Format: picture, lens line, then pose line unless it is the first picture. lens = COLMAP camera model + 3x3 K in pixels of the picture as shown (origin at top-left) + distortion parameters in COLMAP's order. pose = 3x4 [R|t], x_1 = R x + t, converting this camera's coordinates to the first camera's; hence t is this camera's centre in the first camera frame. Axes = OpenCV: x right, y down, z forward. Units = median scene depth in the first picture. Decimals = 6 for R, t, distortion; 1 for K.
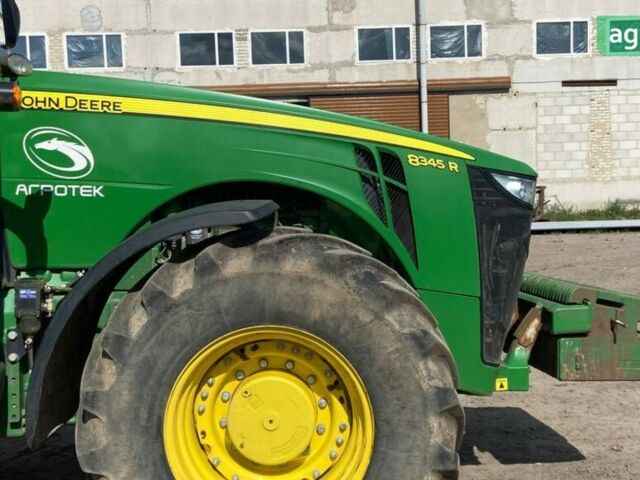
lens RADIAL K [[866.9, 0, 319.8], [0, 866.9, 239.6], [0, 0, 1]] dist [0.101271, 0.000000]
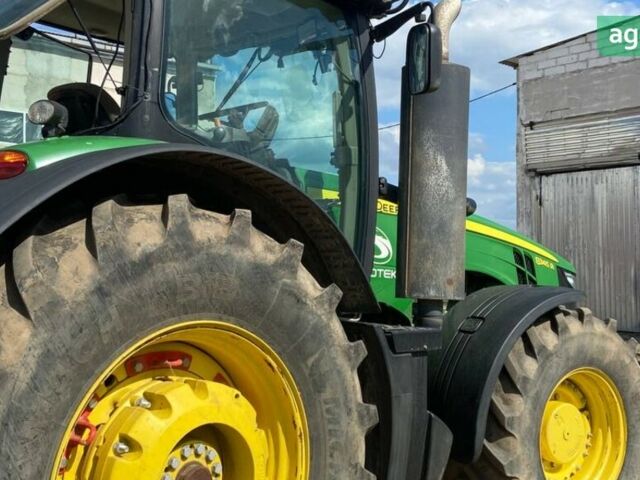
lens RADIAL K [[866.9, 0, 319.5], [0, 866.9, 240.6], [0, 0, 1]] dist [0.101271, 0.000000]
pose [[0.791342, 0.058290, 0.608589, -1.144351], [0.003563, 0.994988, -0.099931, 0.024136], [-0.611363, 0.081248, 0.787168, 0.039956]]
